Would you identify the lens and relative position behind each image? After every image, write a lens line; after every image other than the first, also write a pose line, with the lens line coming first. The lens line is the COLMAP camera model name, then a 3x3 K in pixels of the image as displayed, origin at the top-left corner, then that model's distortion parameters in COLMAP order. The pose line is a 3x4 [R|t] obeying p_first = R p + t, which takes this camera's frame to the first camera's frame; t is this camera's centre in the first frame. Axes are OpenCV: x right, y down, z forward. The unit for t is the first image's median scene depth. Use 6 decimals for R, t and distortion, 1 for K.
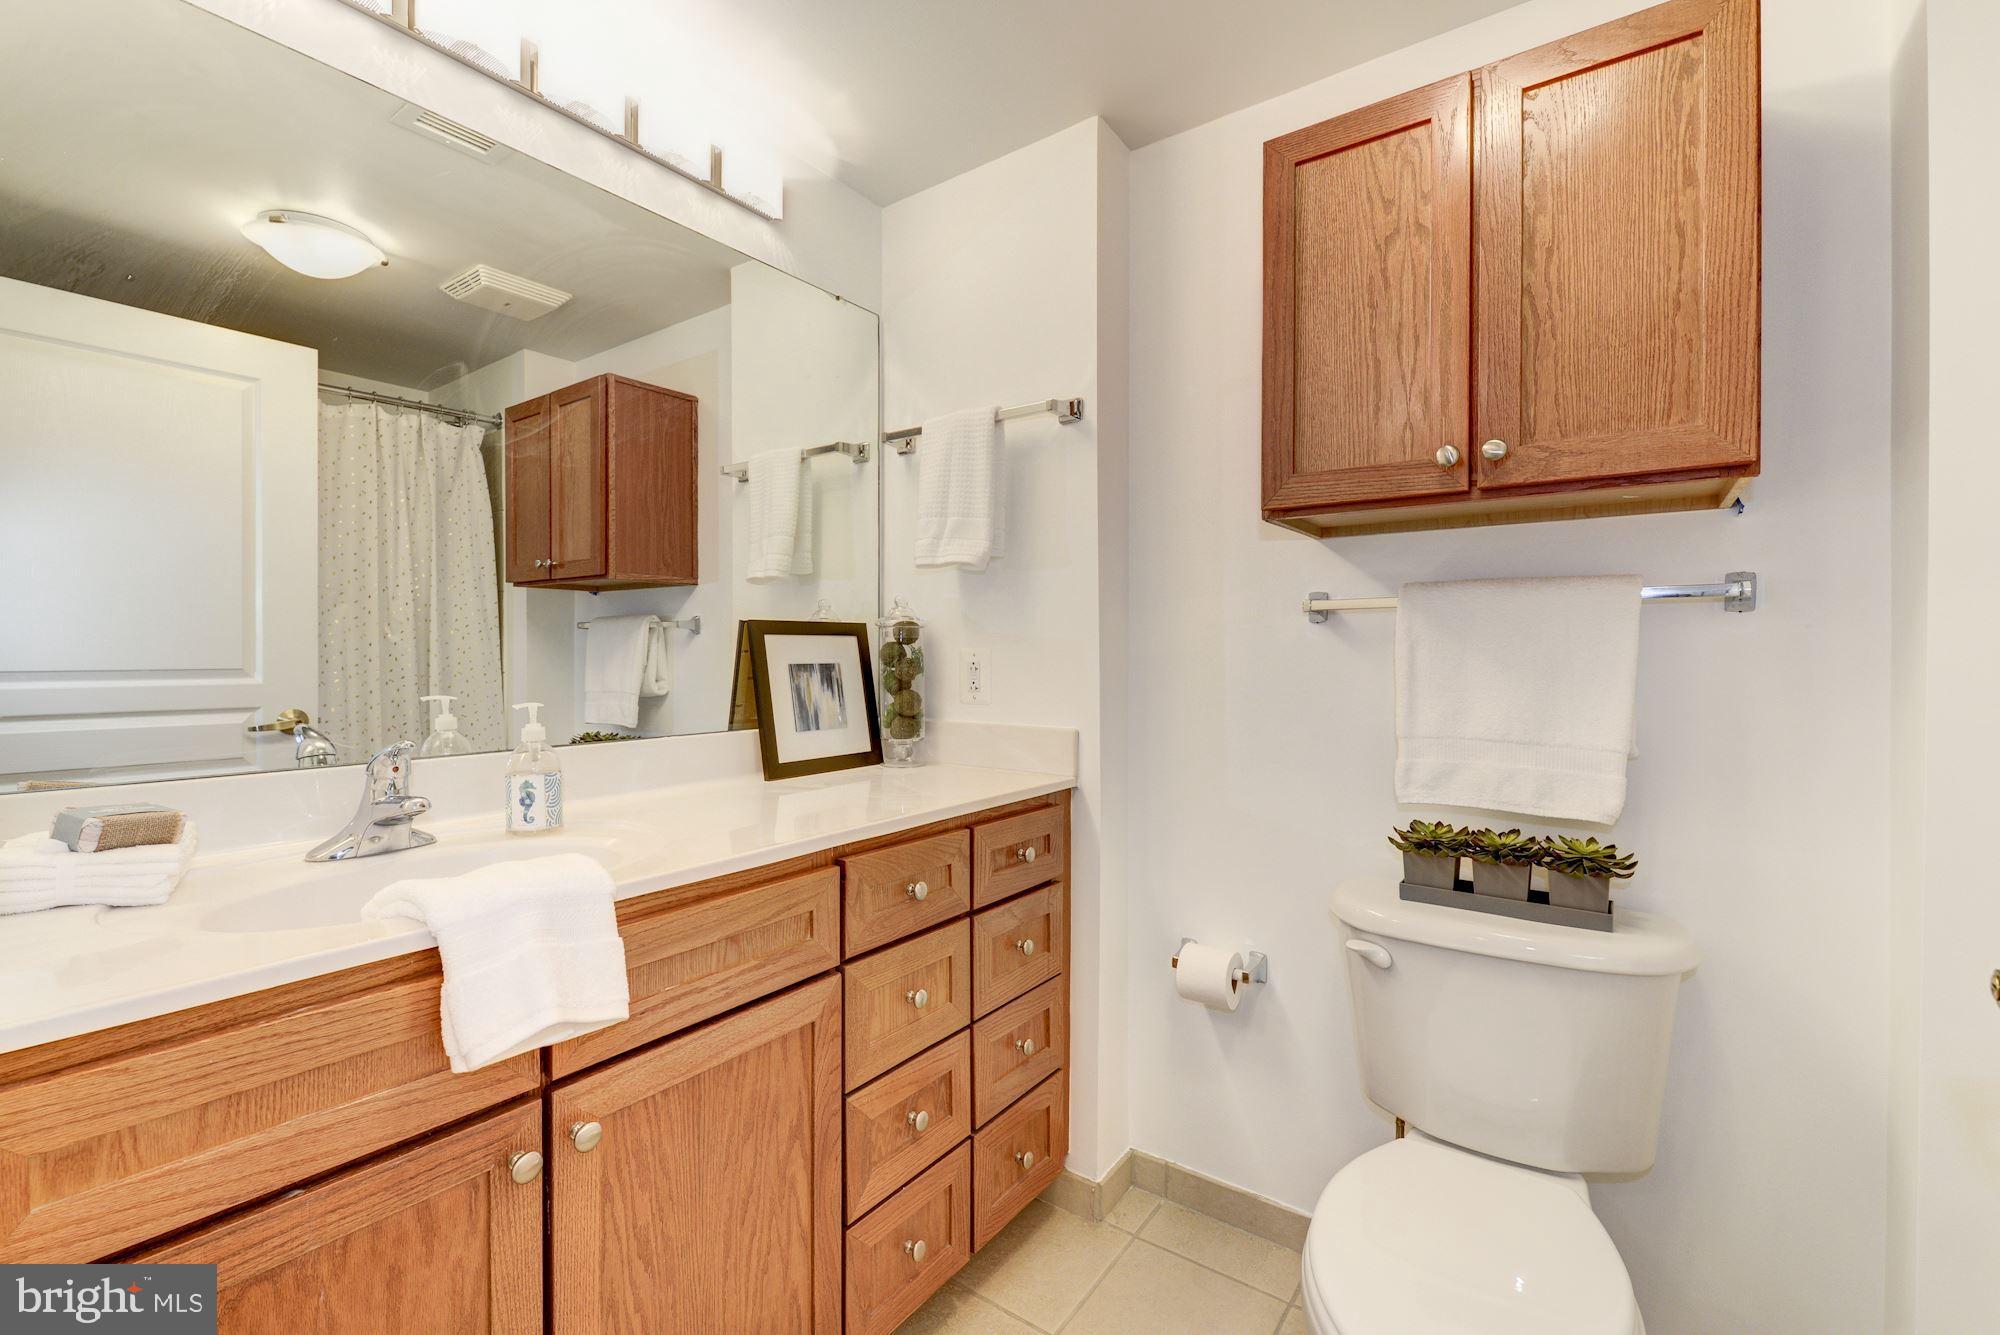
lens RADIAL K [[872.8, 0, 1033.4], [0, 872.8, 643.2], [0, 0, 1]] dist [0.020666, -0.000498]
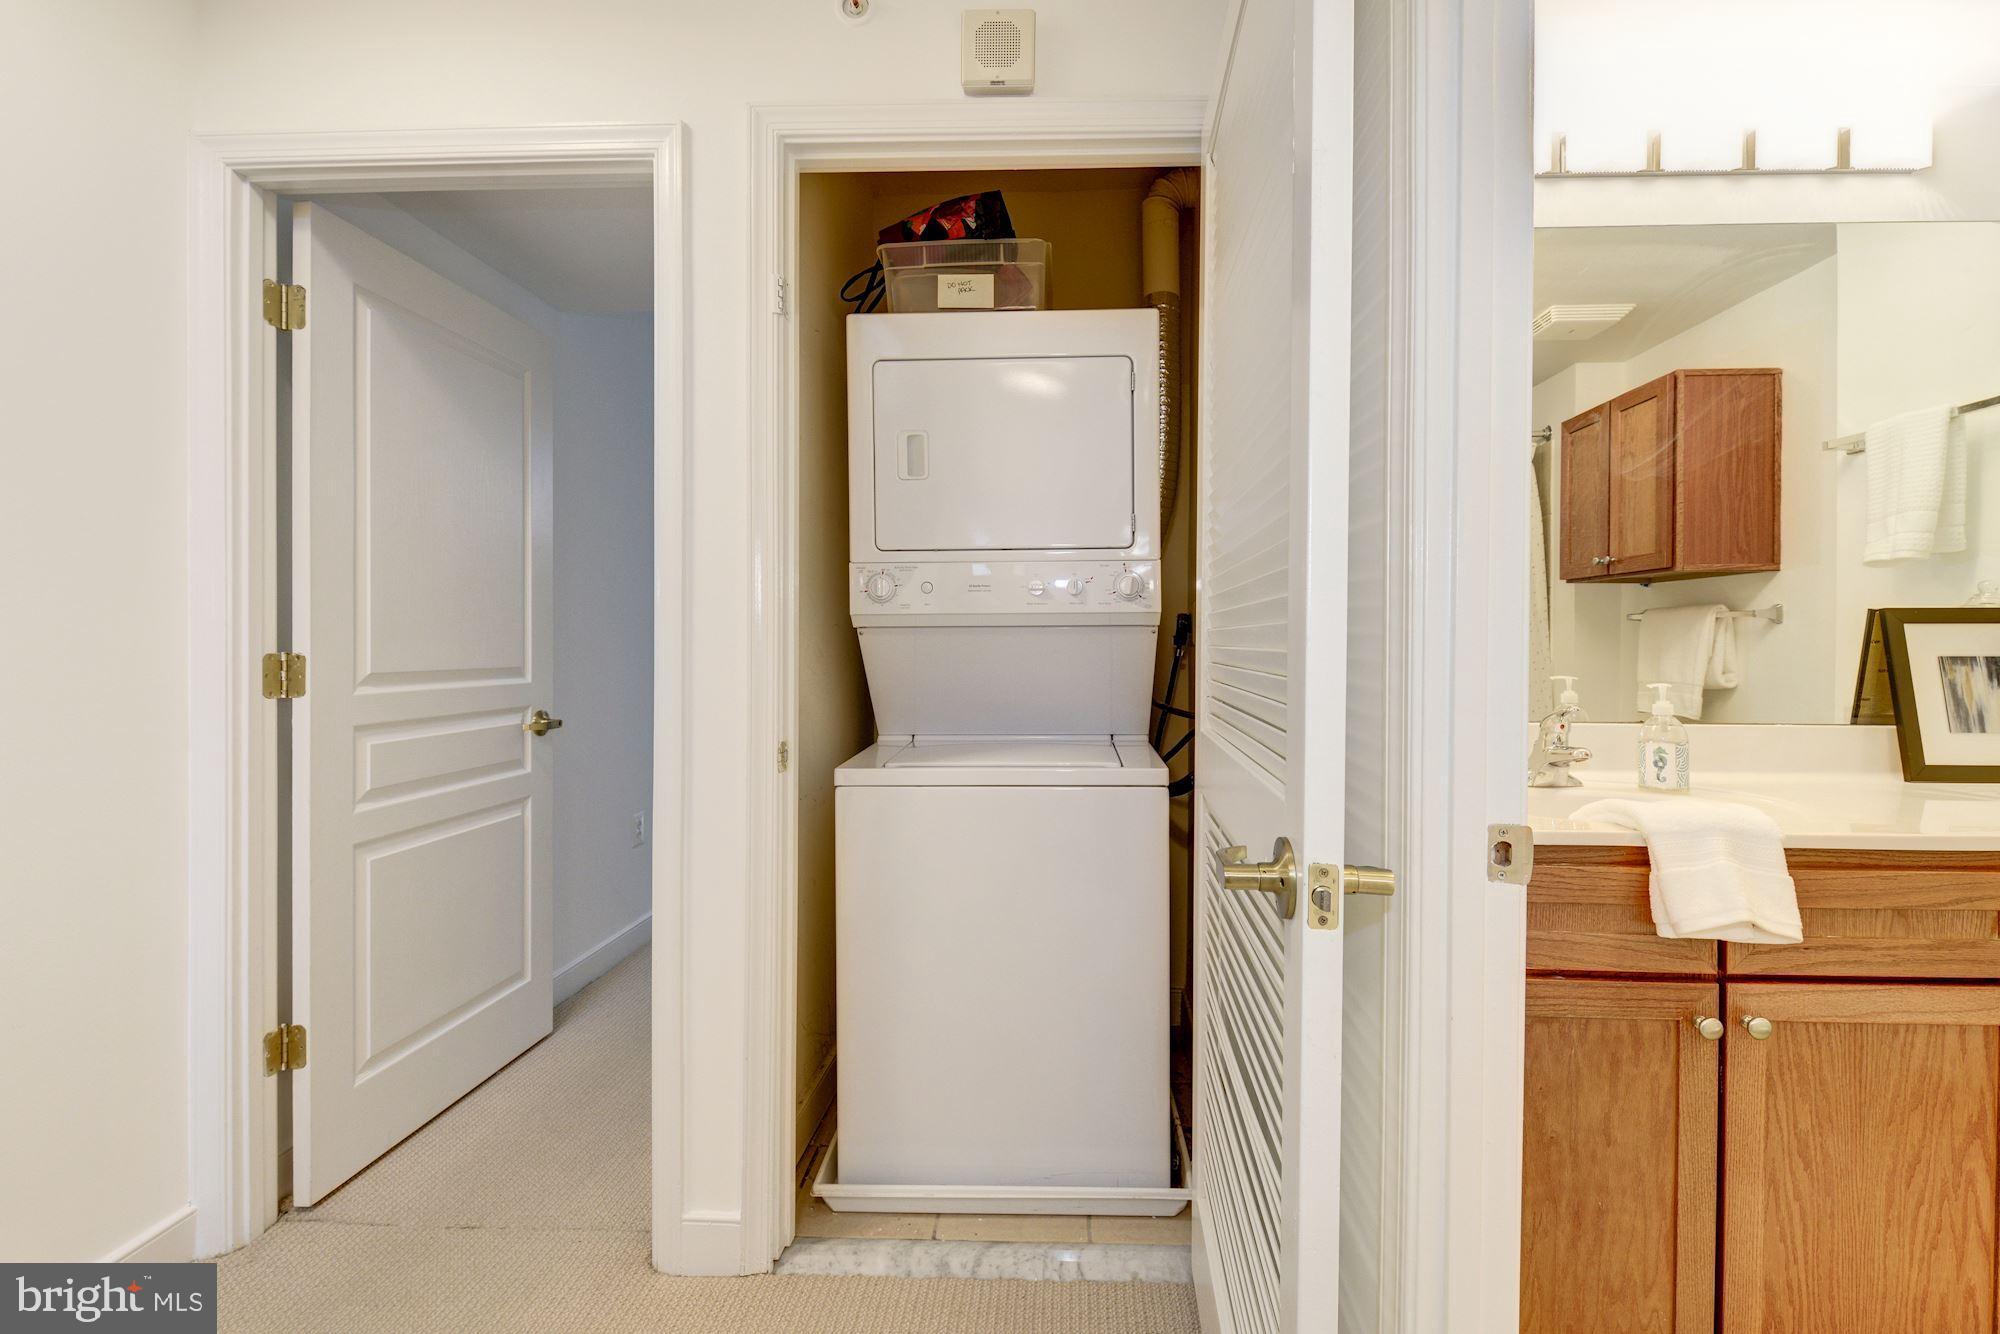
lens RADIAL K [[886.7, 0, 1006.9], [0, 886.7, 646.1], [0, 0, 1]] dist [0.002146, -0.004671]
pose [[0.506634, 0.005465, -0.862144, 0.019151], [0.005438, 0.999940, 0.009534, -0.000152], [0.862144, -0.009518, 0.506574, -0.311421]]
